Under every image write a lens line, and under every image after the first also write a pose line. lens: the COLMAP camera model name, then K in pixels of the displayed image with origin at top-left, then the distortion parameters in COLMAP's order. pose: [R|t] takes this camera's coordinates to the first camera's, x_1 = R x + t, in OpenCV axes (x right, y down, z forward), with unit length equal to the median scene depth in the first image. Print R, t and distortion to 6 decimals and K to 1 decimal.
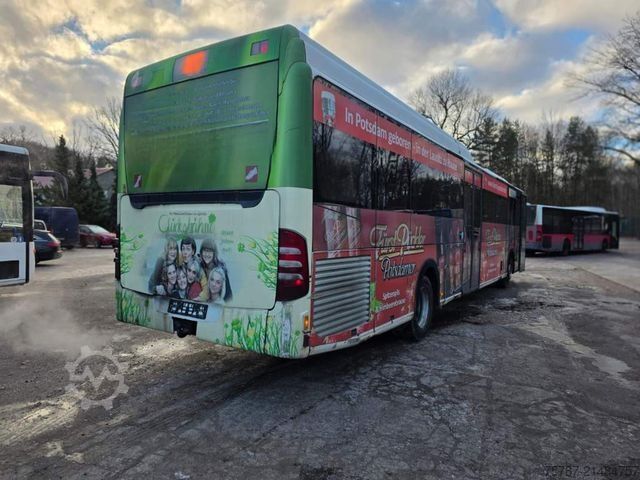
lens RADIAL K [[419.5, 0, 320.0], [0, 419.5, 240.0], [0, 0, 1]] dist [0.079306, -0.060335]
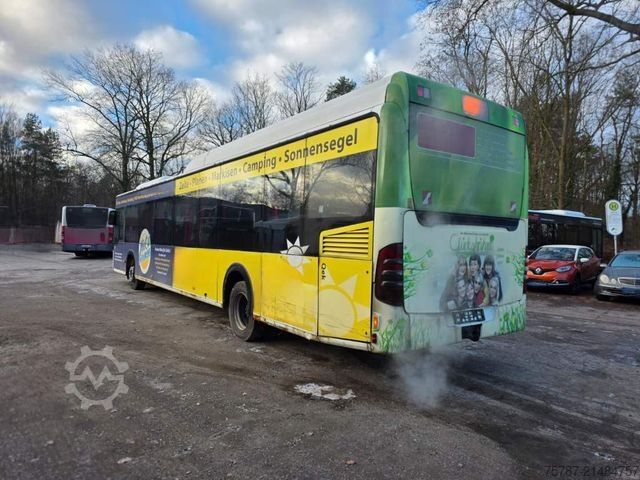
lens RADIAL K [[419.5, 0, 320.0], [0, 419.5, 240.0], [0, 0, 1]] dist [0.079306, -0.060335]
pose [[0.361740, -0.011958, 0.932202, -1.570380], [0.010634, 0.999906, 0.008700, -0.060700], [-0.932218, 0.006766, 0.361833, 0.985559]]
